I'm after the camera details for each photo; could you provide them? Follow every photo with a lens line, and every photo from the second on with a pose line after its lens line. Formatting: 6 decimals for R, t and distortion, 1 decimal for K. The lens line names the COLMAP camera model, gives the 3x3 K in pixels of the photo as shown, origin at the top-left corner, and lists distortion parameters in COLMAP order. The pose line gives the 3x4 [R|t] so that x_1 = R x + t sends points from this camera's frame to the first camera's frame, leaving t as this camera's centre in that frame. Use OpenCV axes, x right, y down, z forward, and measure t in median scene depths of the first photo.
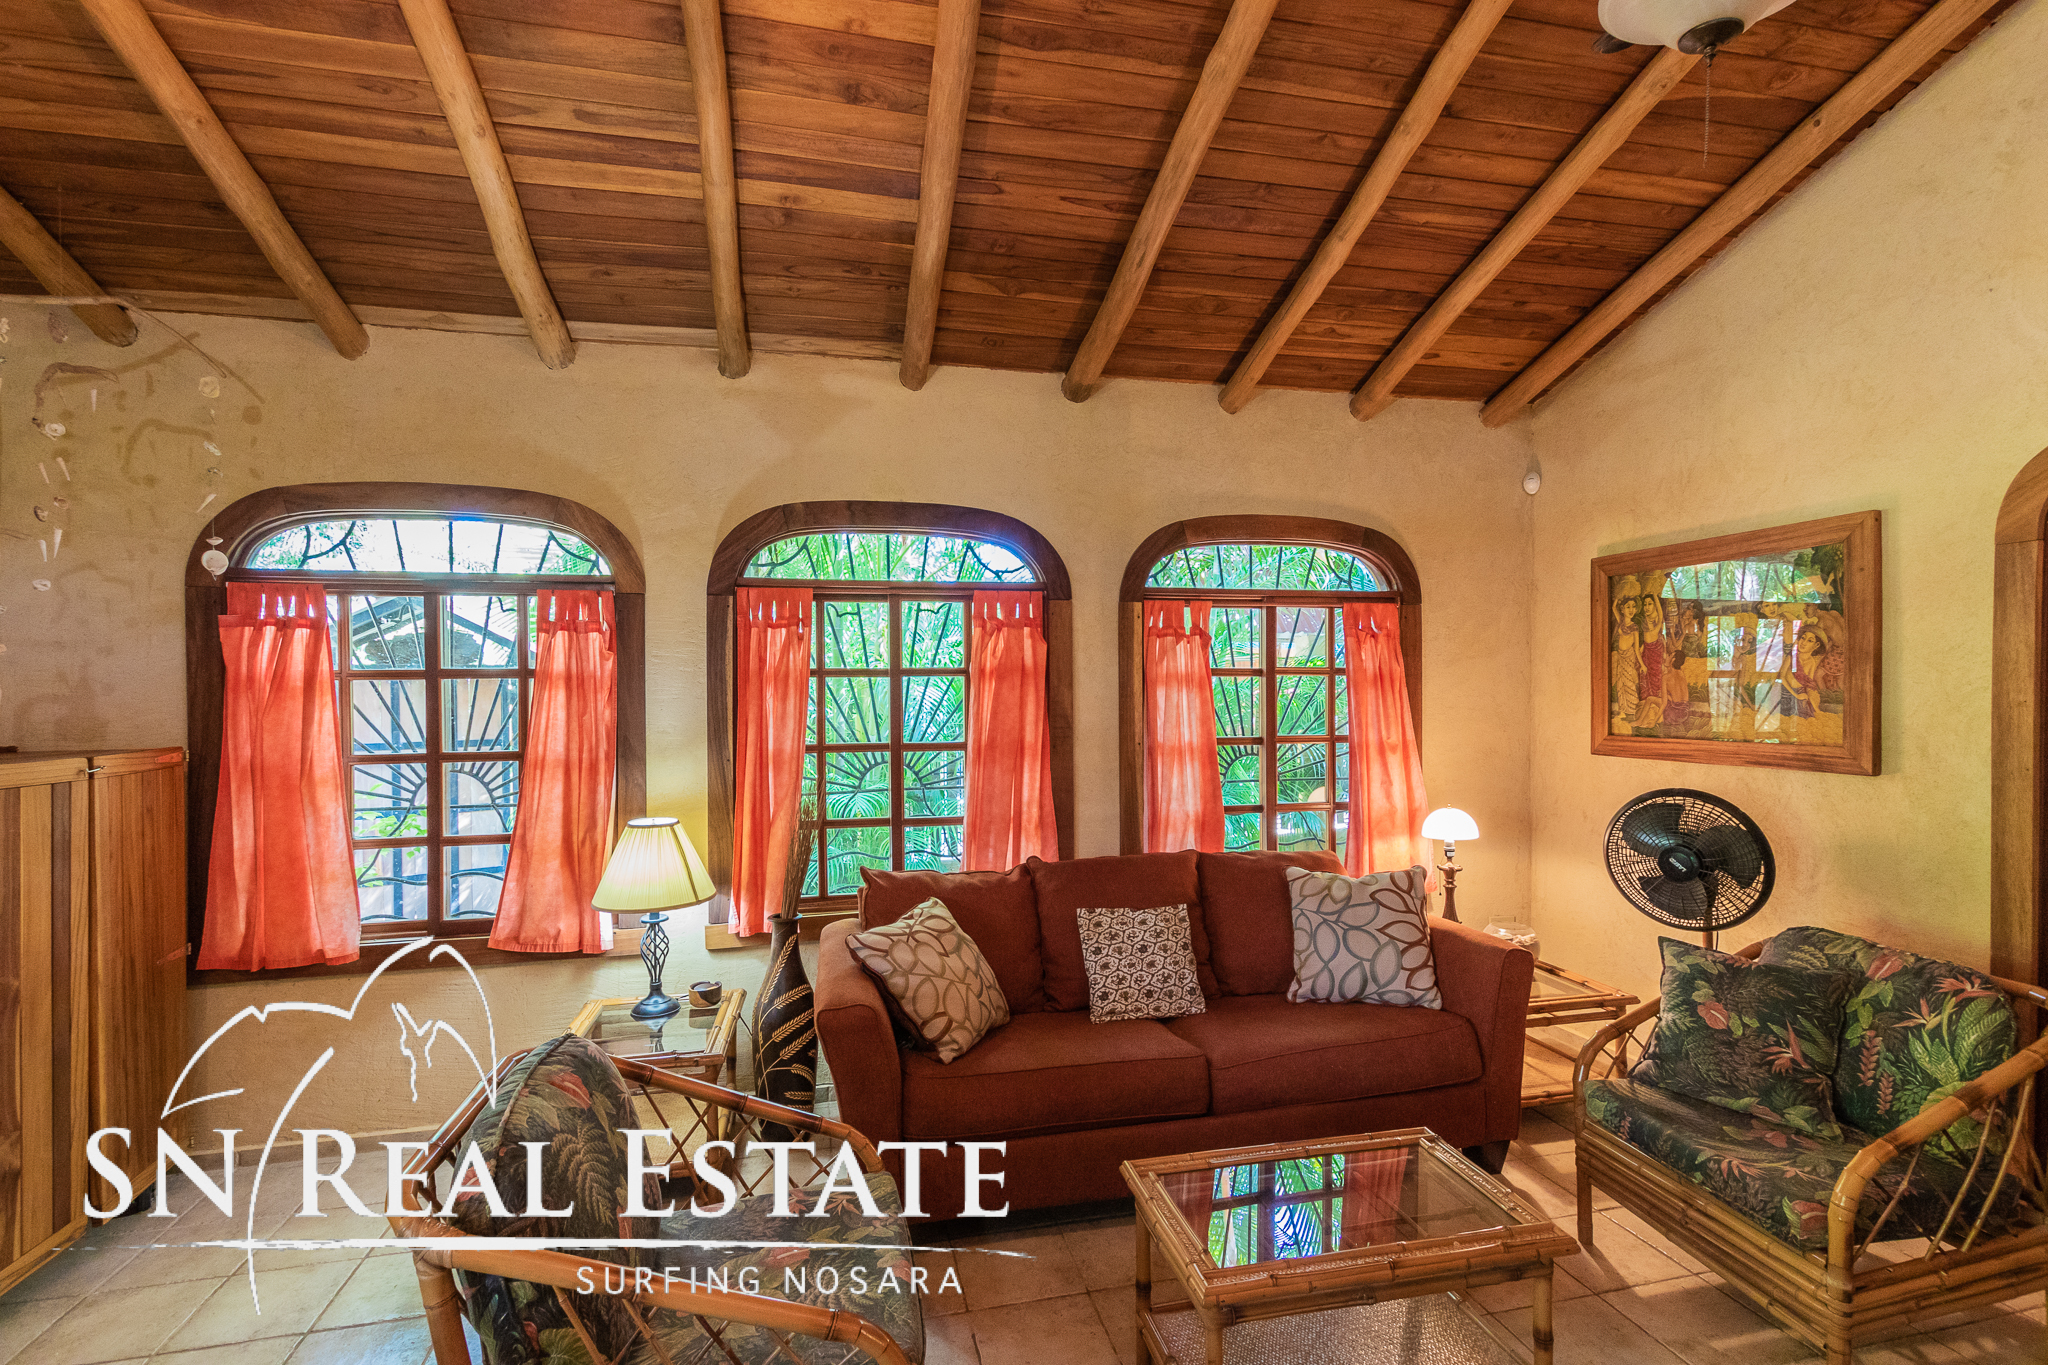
lens RADIAL K [[963.1, 0, 1019.7], [0, 963.1, 688.3], [0, 0, 1]] dist [0.000463, -0.000059]
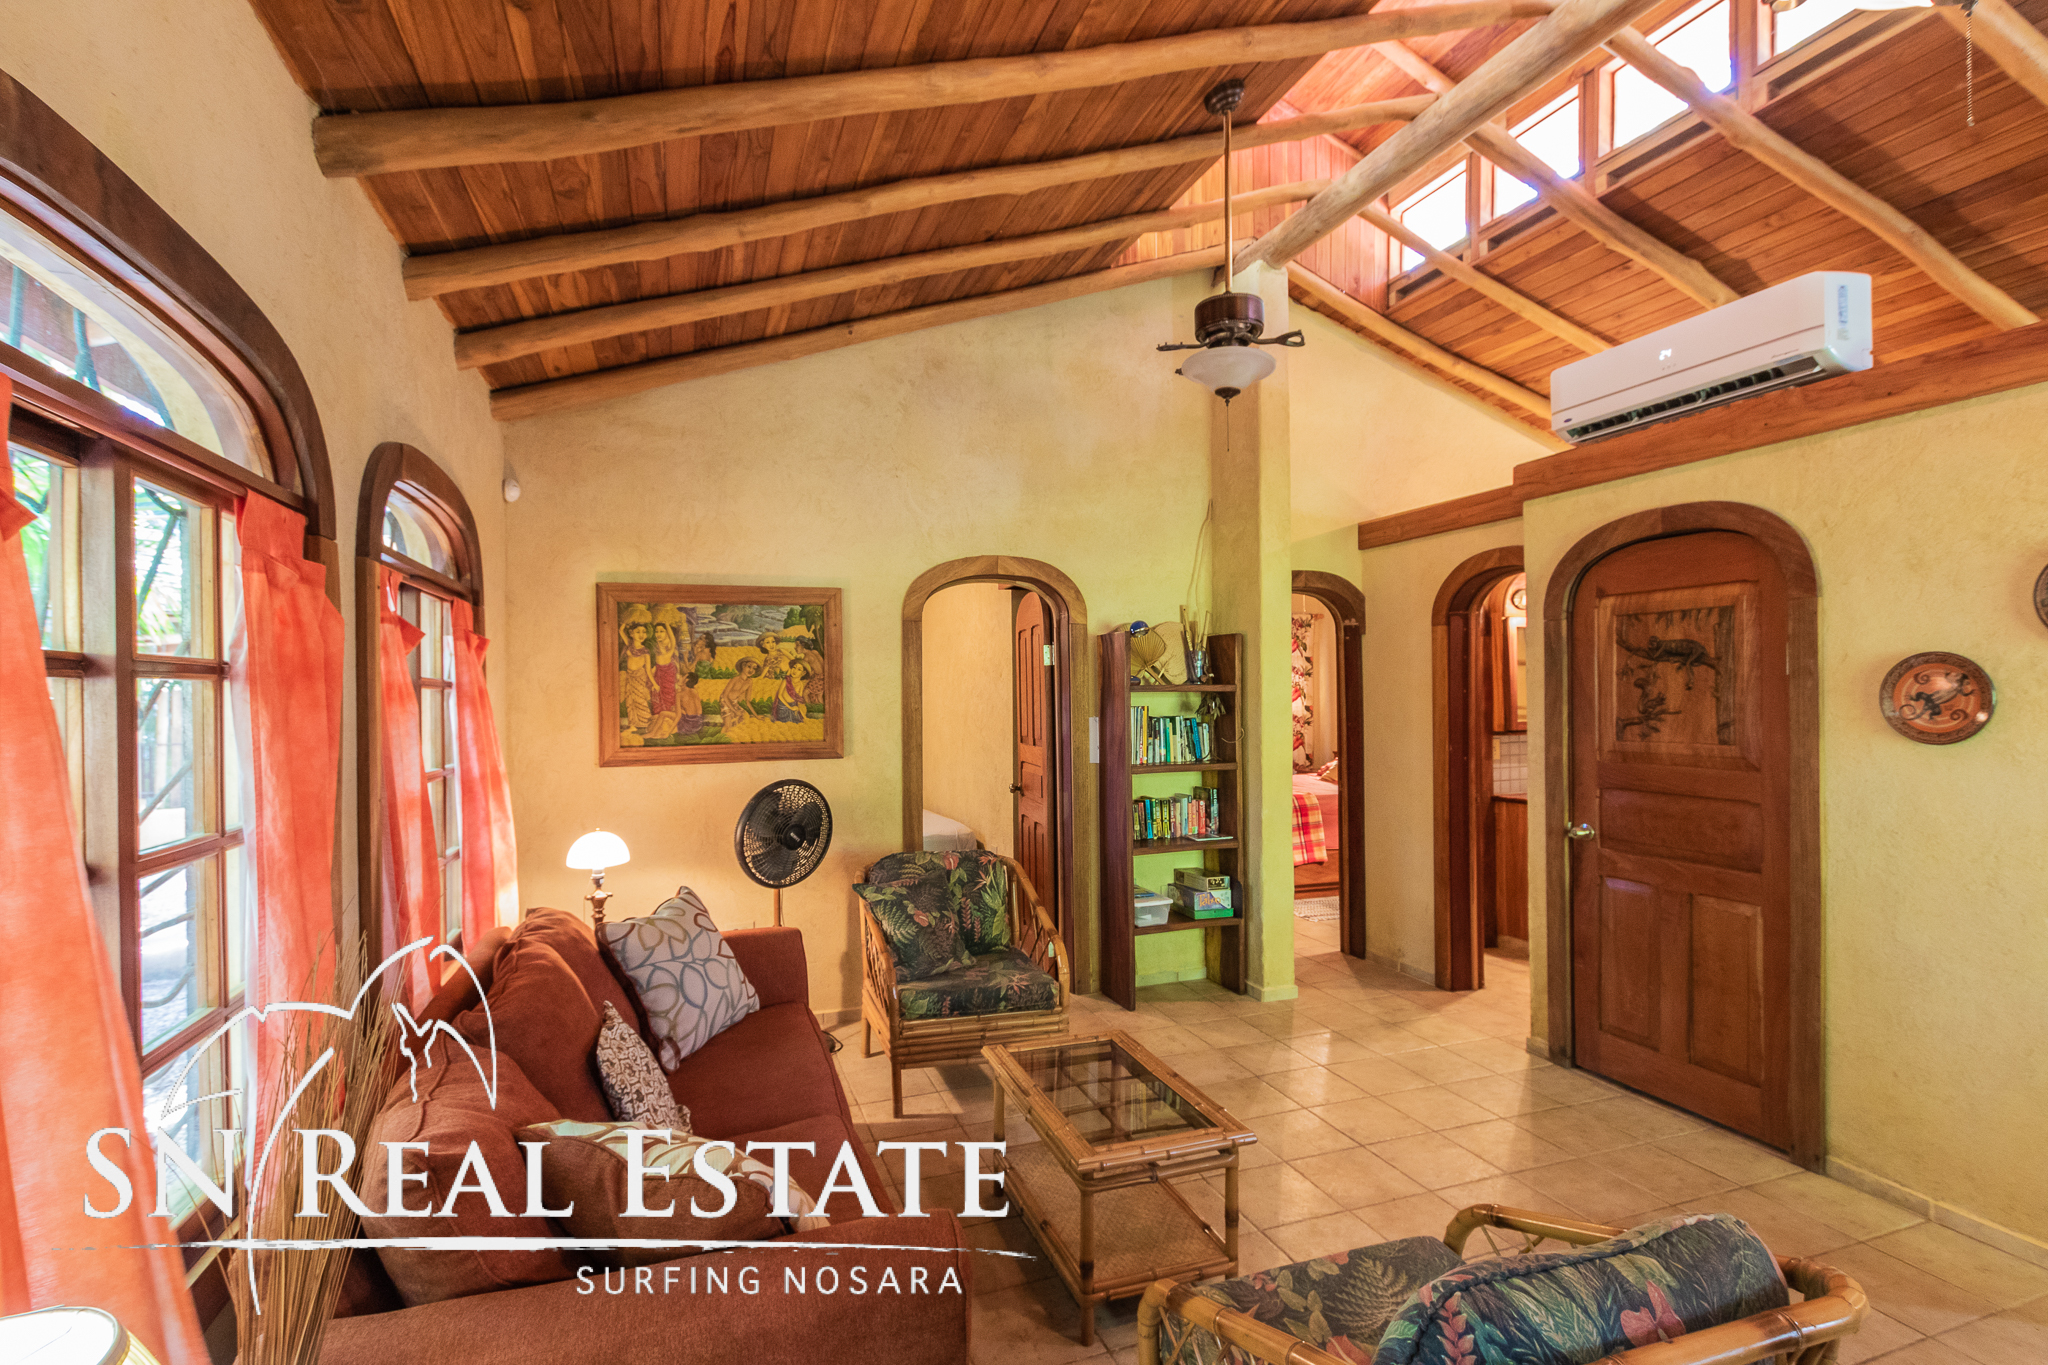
lens RADIAL K [[963.1, 0, 1019.7], [0, 963.1, 688.3], [0, 0, 1]] dist [0.000463, -0.000059]
pose [[-0.138547, 0.013152, 0.990268, -0.566335], [0.011592, 0.999865, -0.011658, -0.000577], [-0.990288, 0.009864, -0.138681, 0.751451]]
